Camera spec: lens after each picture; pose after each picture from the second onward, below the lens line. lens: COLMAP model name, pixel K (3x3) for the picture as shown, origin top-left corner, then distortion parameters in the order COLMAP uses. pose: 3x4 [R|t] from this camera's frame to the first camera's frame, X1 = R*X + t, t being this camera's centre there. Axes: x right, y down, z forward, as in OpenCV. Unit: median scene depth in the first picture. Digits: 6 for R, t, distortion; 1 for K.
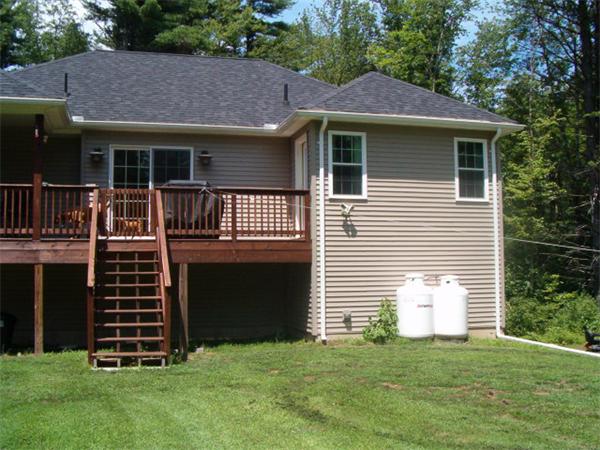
lens RADIAL K [[703.9, 0, 318.9], [0, 703.9, 227.1], [0, 0, 1]] dist [-0.239440, 0.307042]
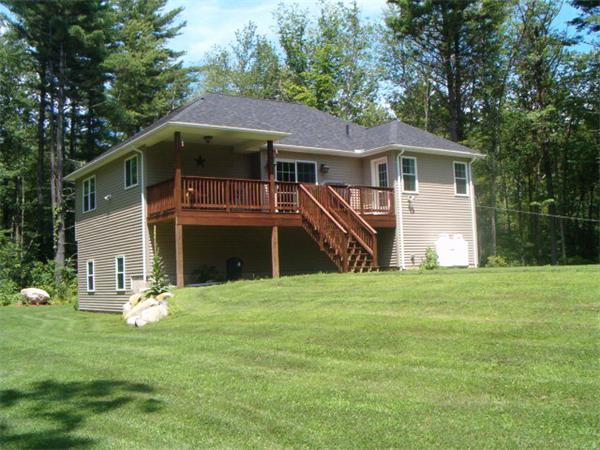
lens RADIAL K [[703.9, 0, 318.9], [0, 703.9, 227.1], [0, 0, 1]] dist [-0.239440, 0.307042]
pose [[0.938859, -0.003577, 0.344284, -0.817718], [0.008810, 0.999868, -0.013637, 0.071819], [-0.344190, 0.015836, 0.938766, -0.639613]]
